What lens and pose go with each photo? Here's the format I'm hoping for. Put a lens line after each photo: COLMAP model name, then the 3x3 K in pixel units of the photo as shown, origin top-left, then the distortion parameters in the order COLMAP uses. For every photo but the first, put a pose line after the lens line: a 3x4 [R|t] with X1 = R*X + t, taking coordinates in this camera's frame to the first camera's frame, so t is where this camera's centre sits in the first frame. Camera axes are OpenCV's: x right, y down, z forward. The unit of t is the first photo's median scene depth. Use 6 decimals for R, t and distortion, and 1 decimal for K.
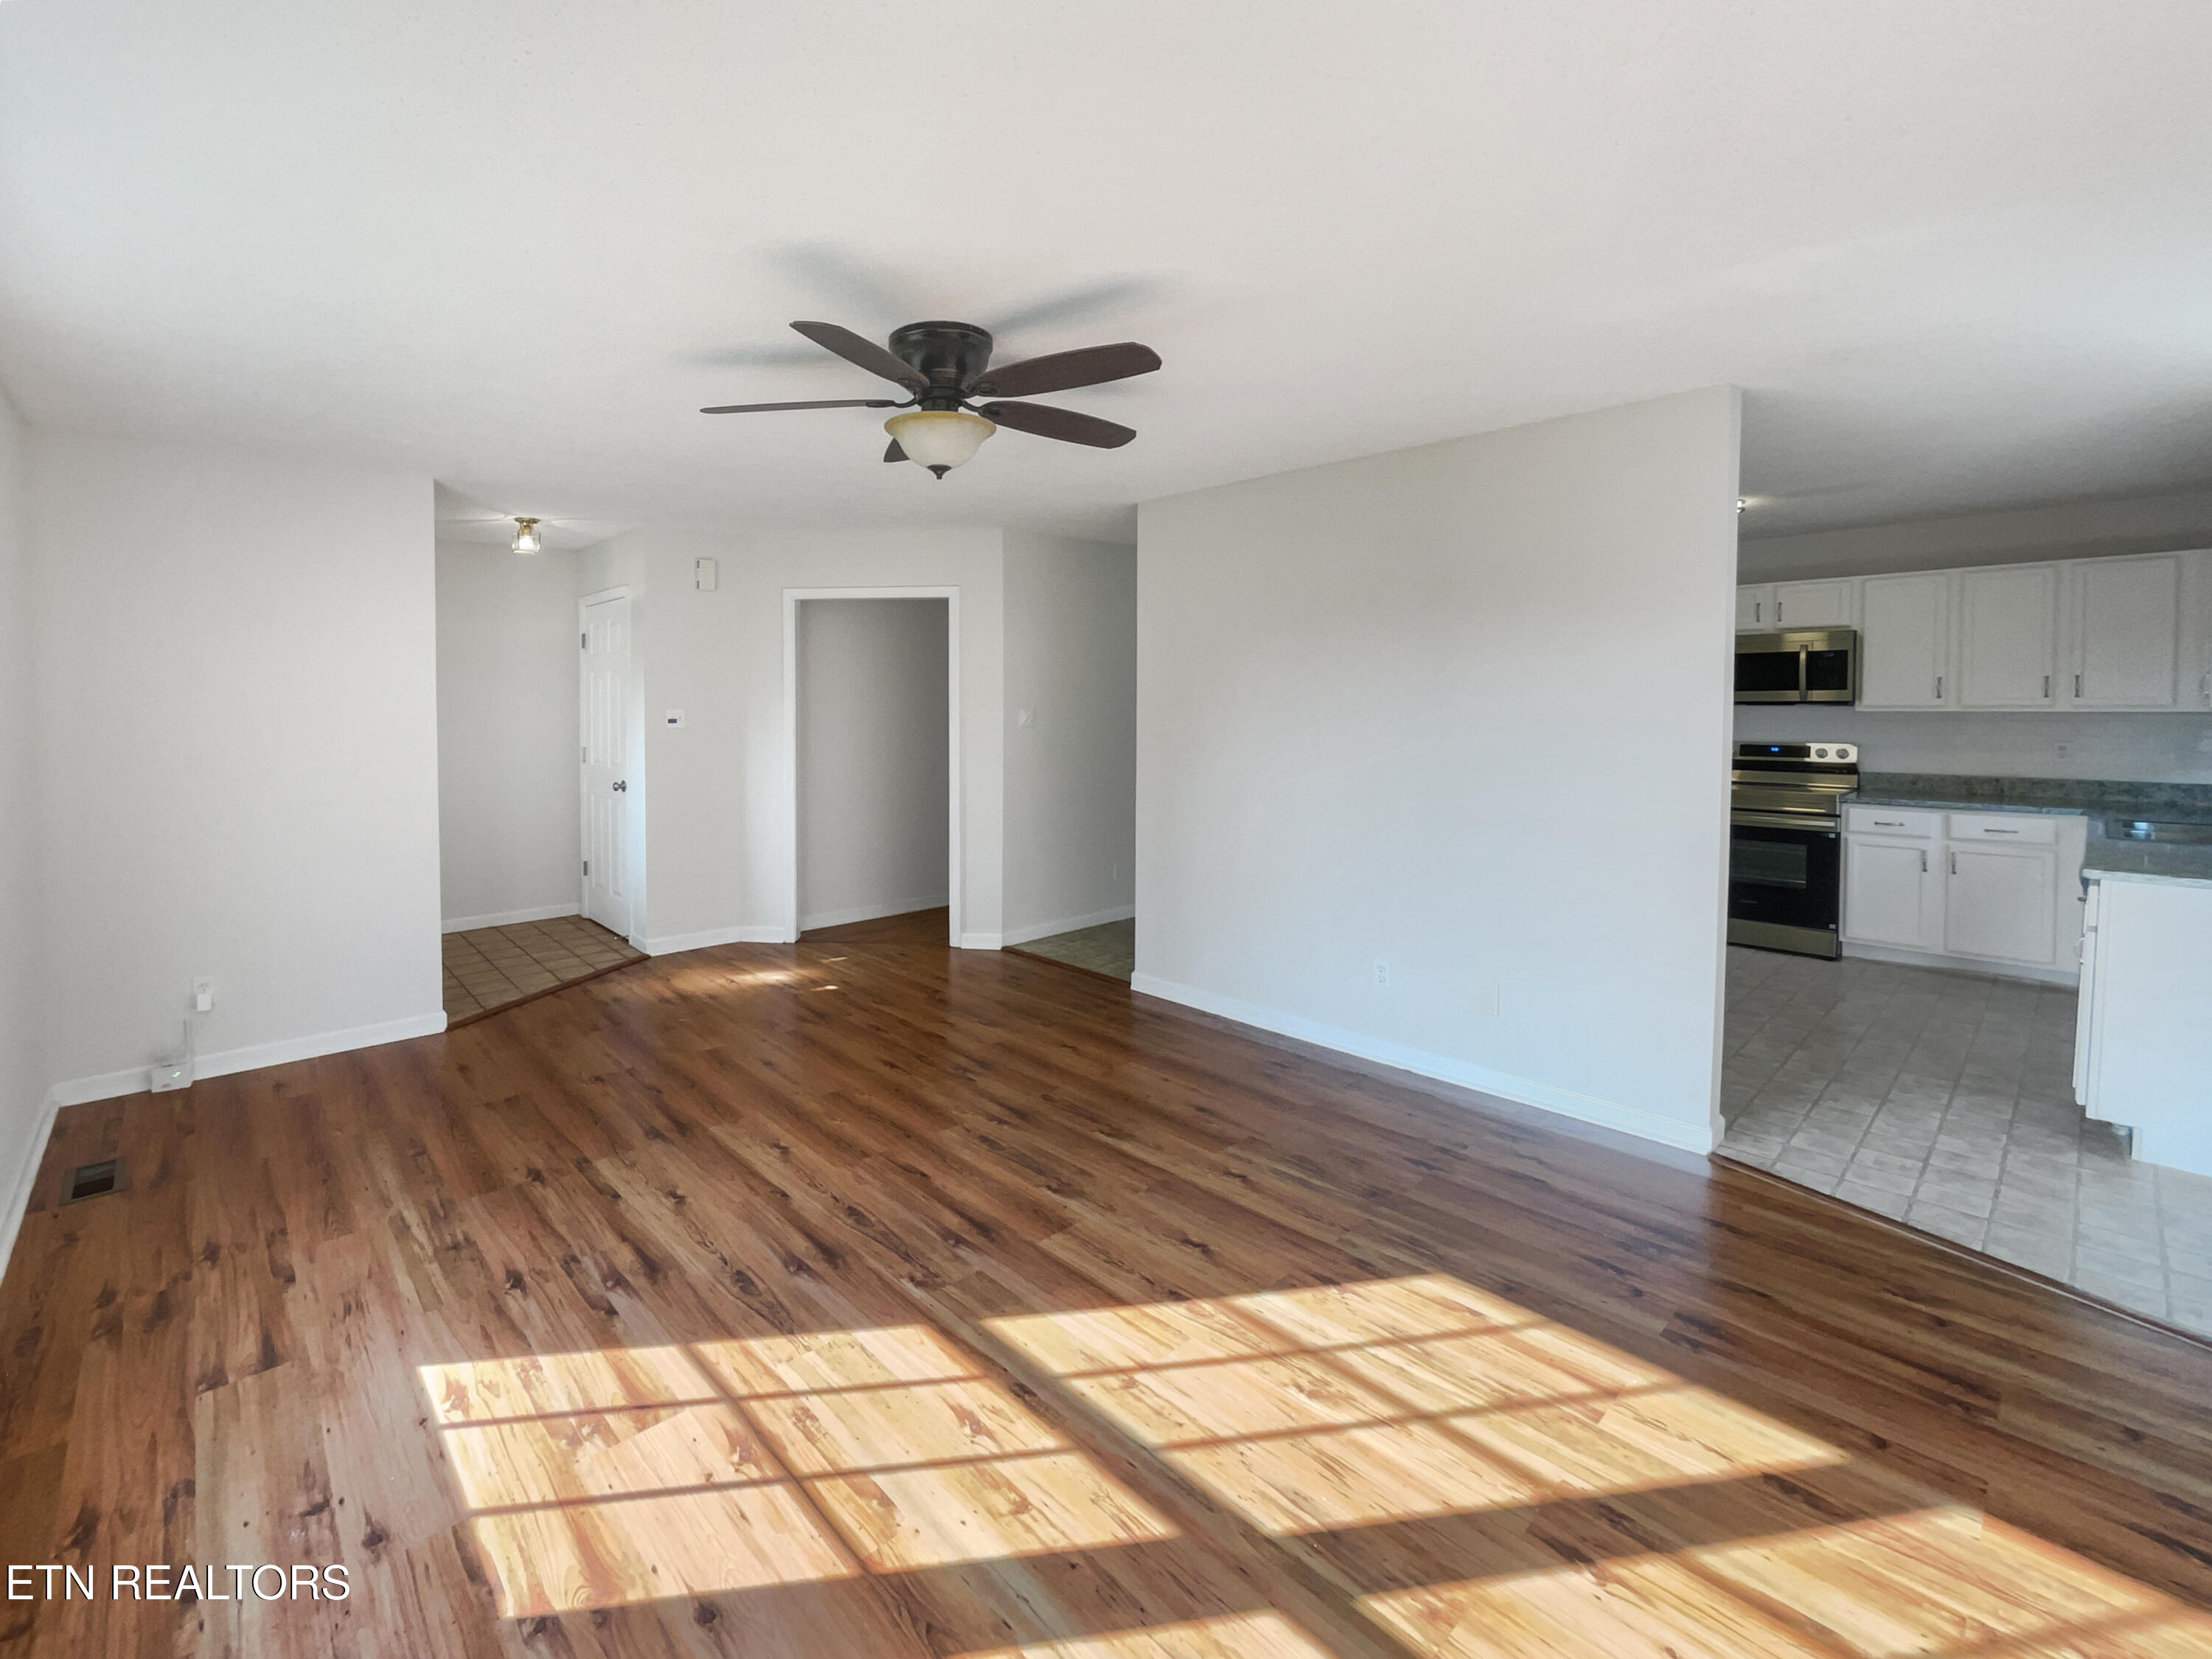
lens RADIAL K [[960.2, 0, 1106.0], [0, 960.2, 829.5], [0, 0, 1]] dist [-0.042426, 0.021277]
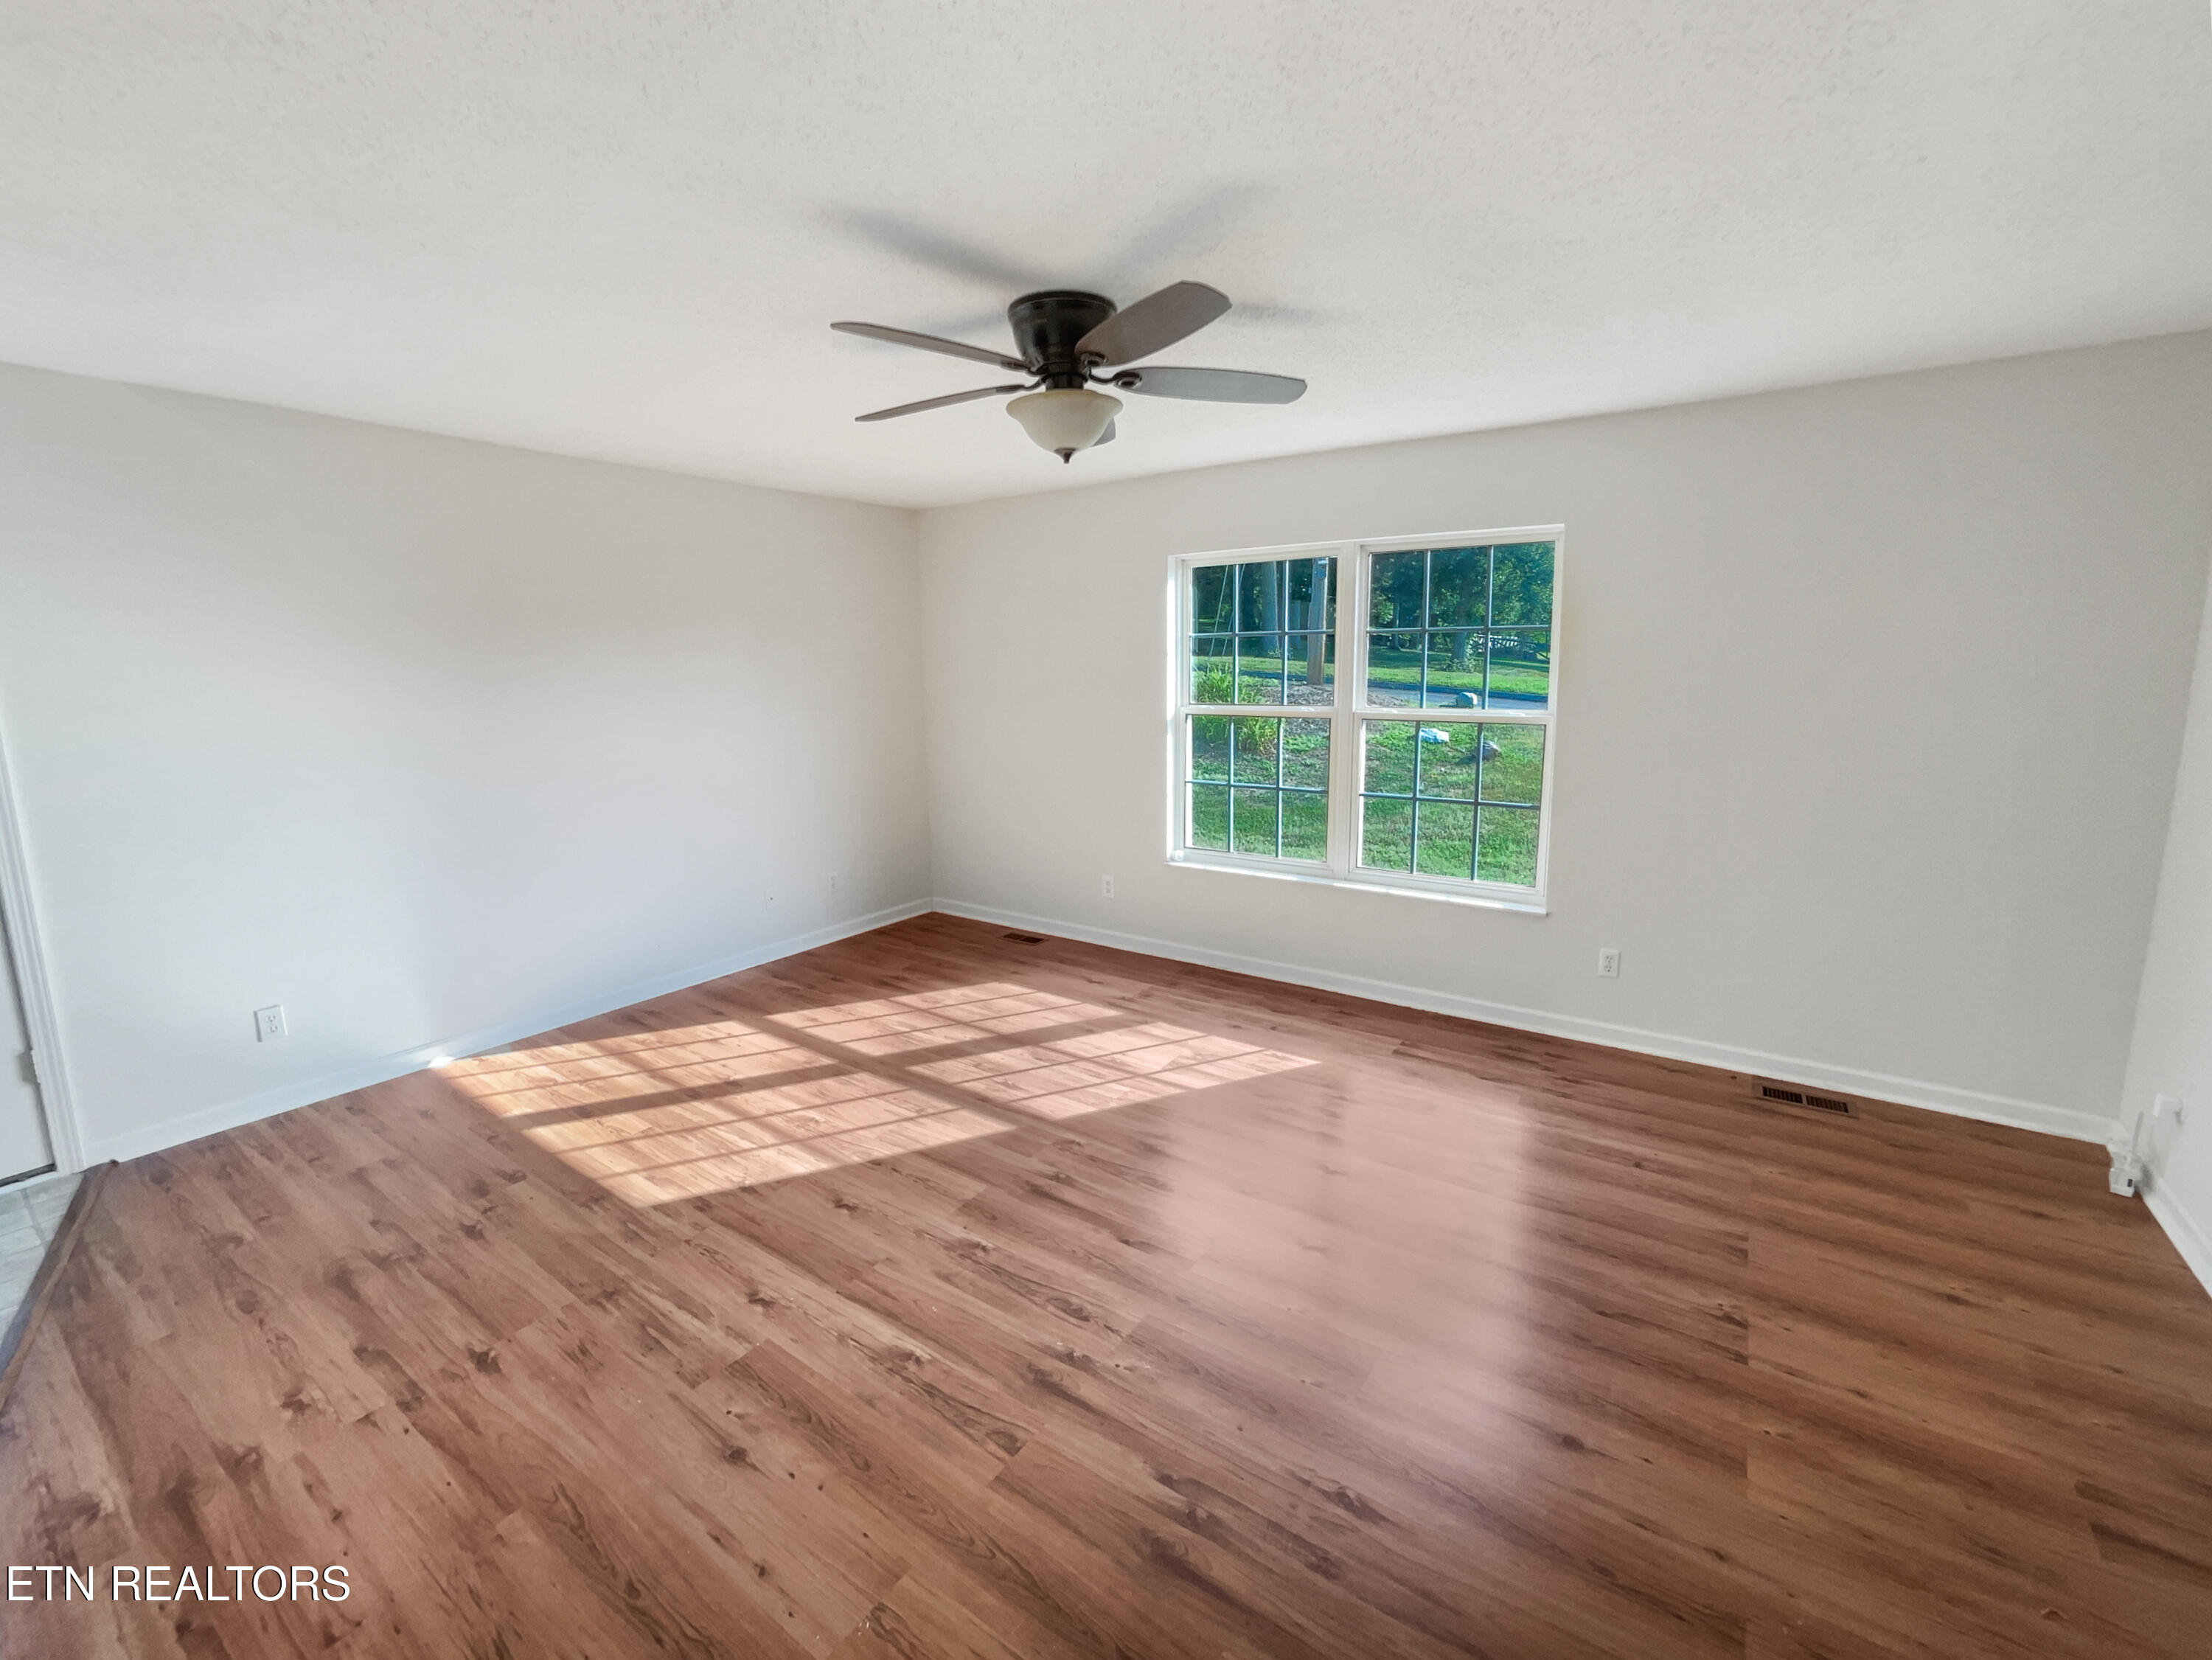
lens RADIAL K [[960.3, 0, 1106.0], [0, 960.3, 830.0], [0, 0, 1]] dist [-0.042426, 0.021277]
pose [[-0.991335, 0.043938, -0.123789, -0.100563], [0.003325, 0.950490, 0.310739, -0.366106], [0.131314, 0.307635, -0.942400, 2.208323]]
